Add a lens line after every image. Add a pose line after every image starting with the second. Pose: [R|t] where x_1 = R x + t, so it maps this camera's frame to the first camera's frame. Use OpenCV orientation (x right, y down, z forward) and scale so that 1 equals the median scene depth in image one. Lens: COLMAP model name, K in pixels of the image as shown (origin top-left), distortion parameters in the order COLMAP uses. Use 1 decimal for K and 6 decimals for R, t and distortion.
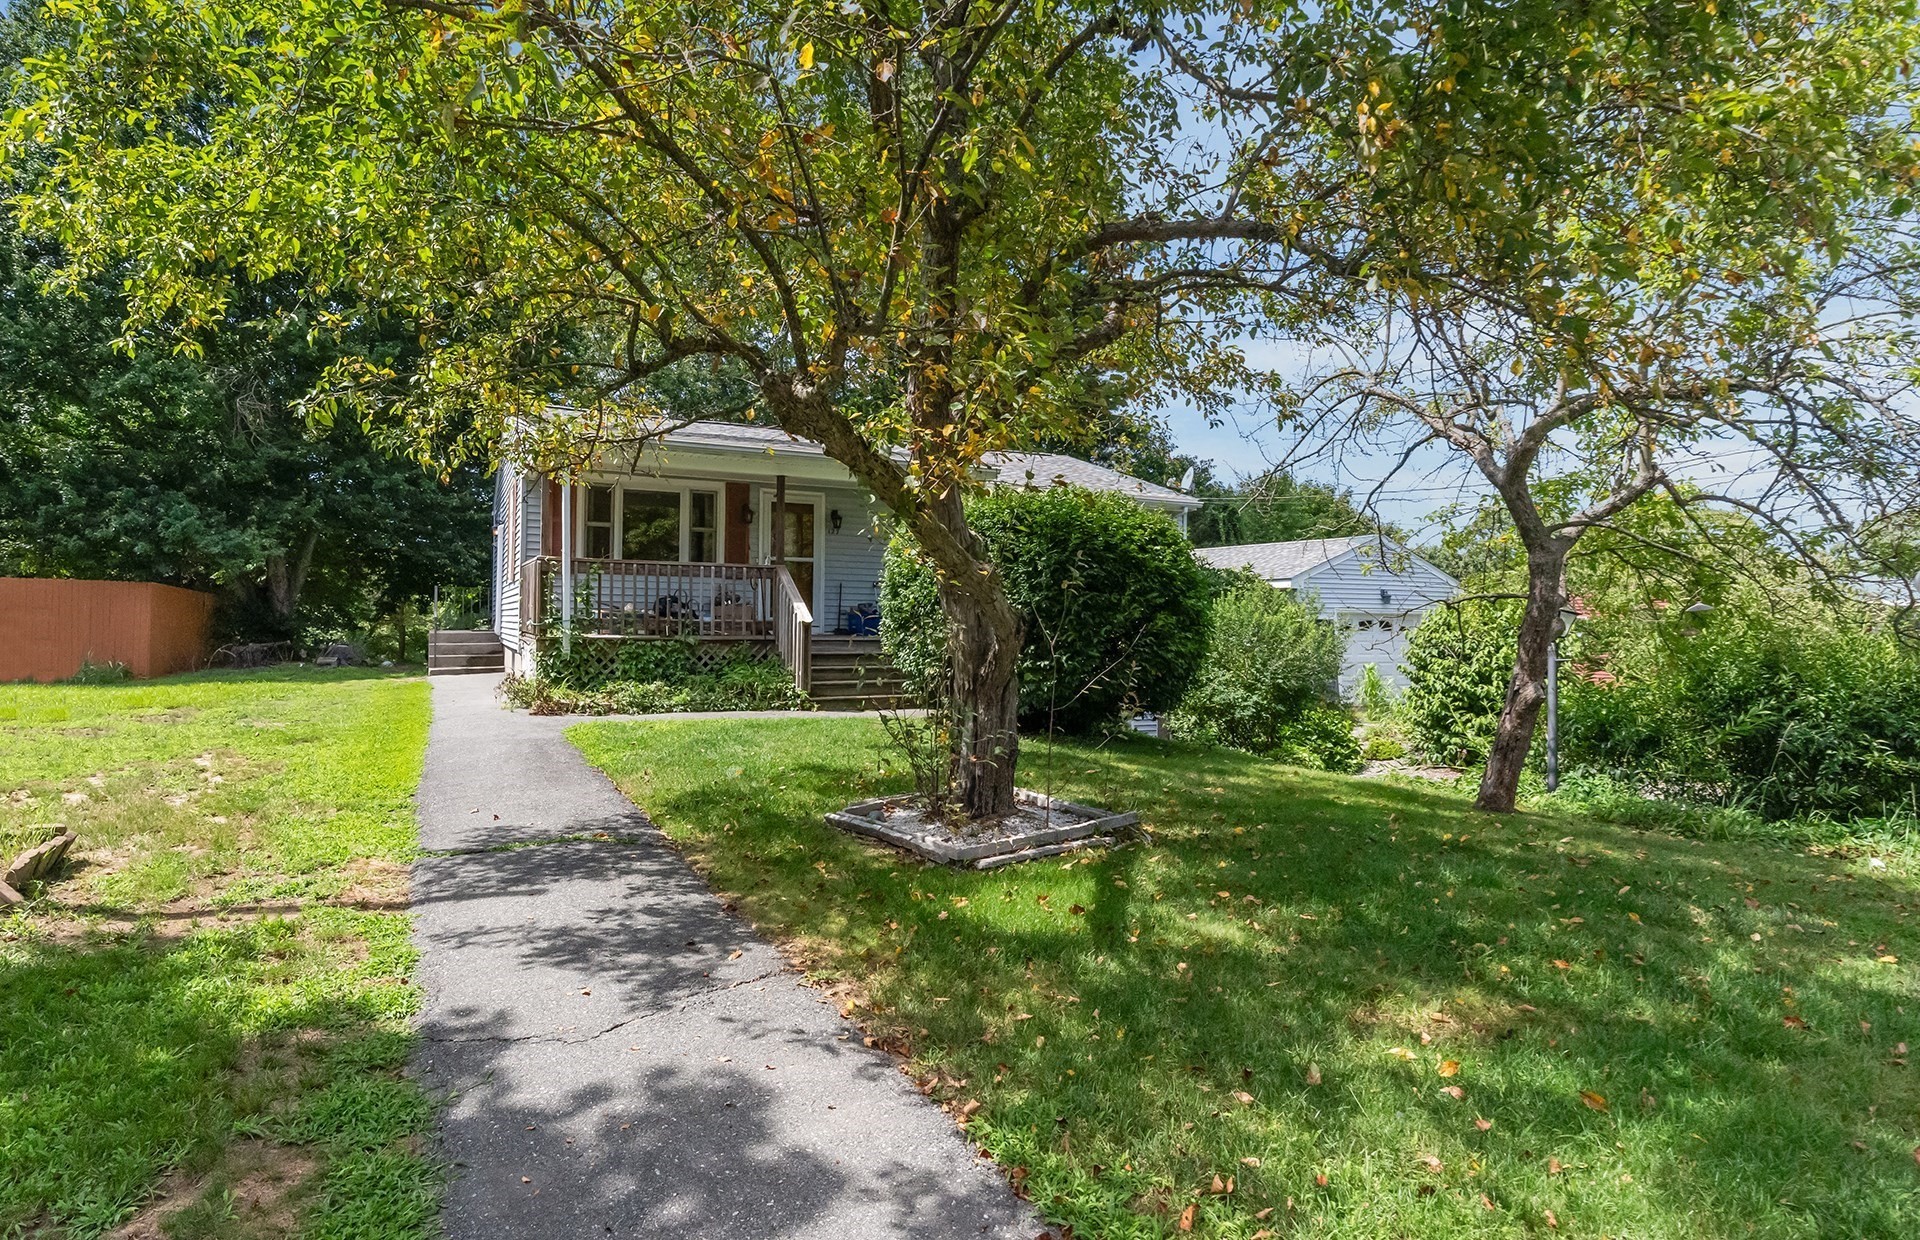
lens RADIAL K [[977.6, 0, 960.0], [0, 977.6, 620.0], [0, 0, 1]] dist [-0.050494, 0.000025]
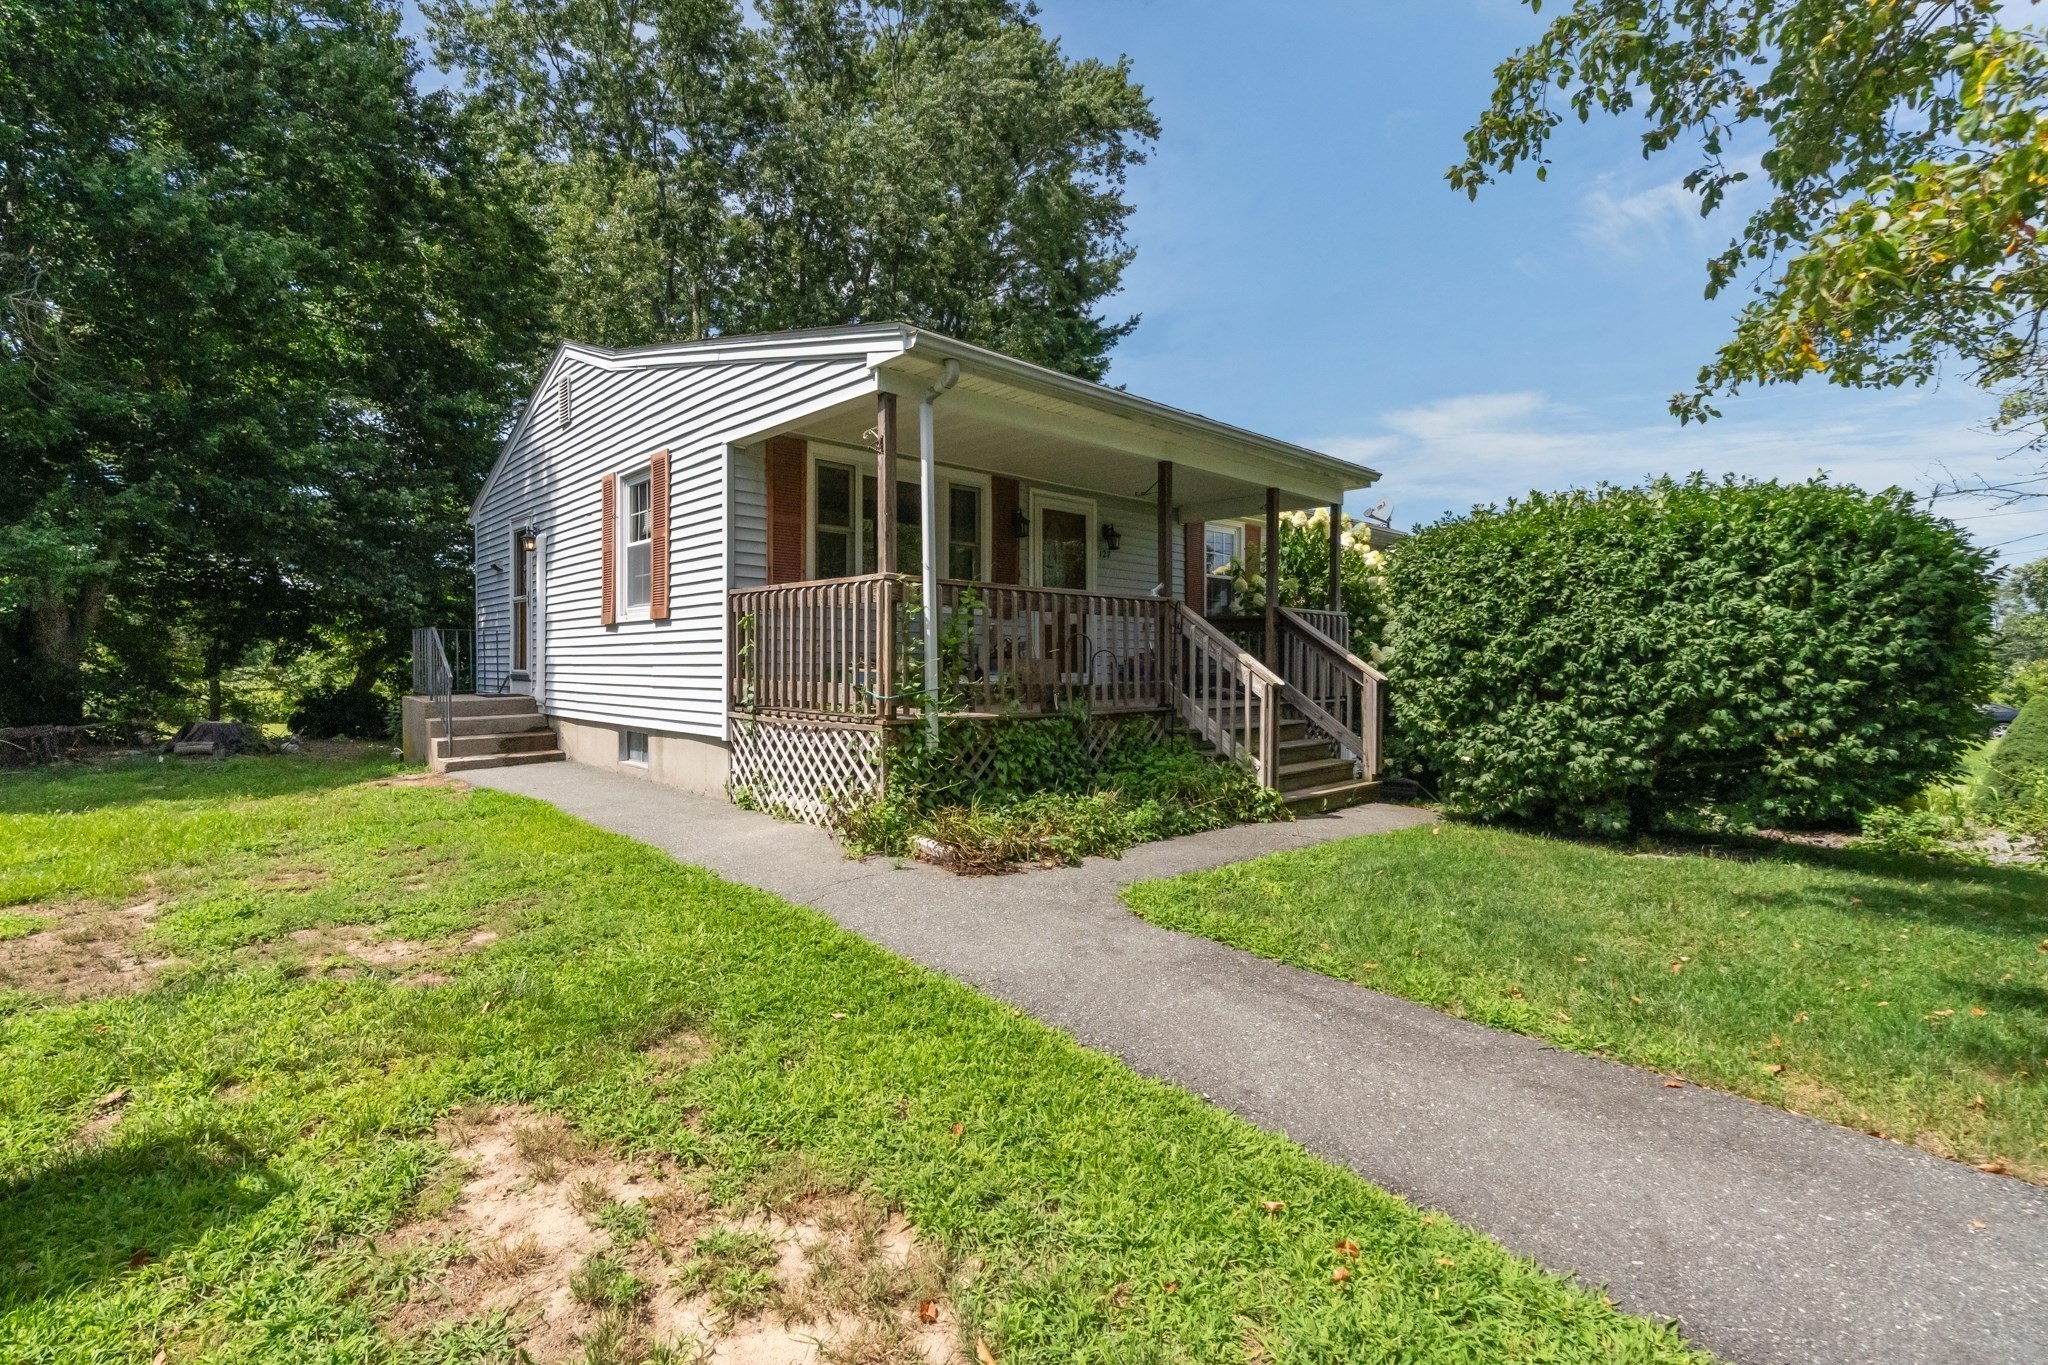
lens RADIAL K [[916.5, 0, 1024.0], [0, 916.5, 682.5], [0, 0, 1]] dist [0.015280, -0.000012]
pose [[0.963860, -0.014609, 0.266009, -0.480414], [0.008477, 0.999672, 0.024185, -0.015143], [-0.266275, -0.021056, 0.963667, 0.459665]]
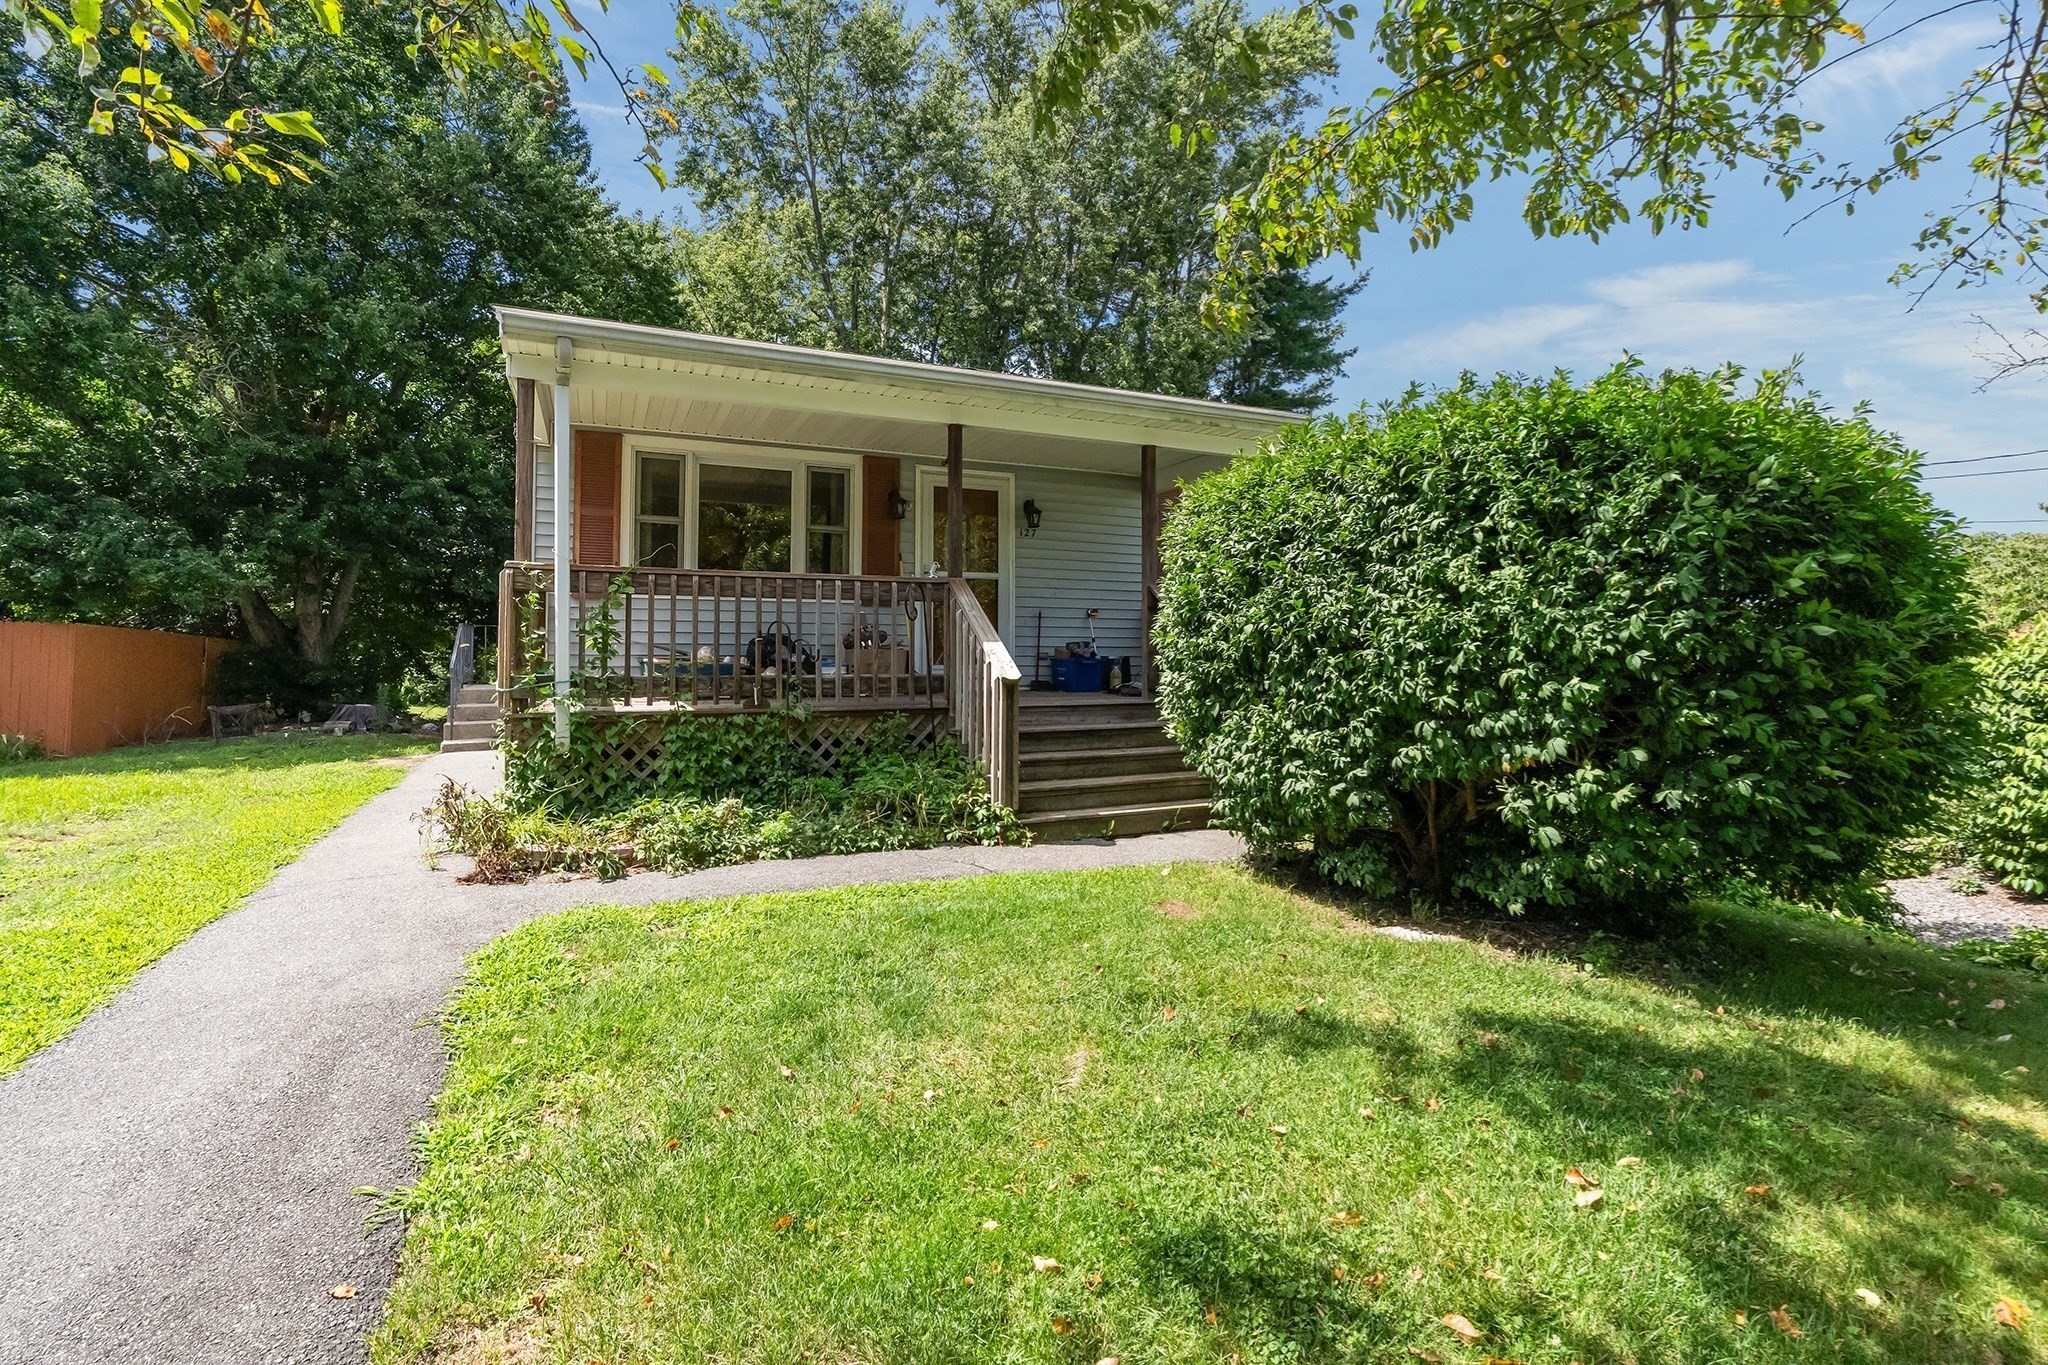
lens RADIAL K [[925.4, 0, 1031.7], [0, 925.4, 651.1], [0, 0, 1]] dist [-0.002733, -0.000003]
pose [[0.997634, -0.010650, -0.067924, -0.110817], [0.010298, 0.999932, -0.005526, -0.010244], [0.067979, 0.004813, 0.997675, 0.494981]]
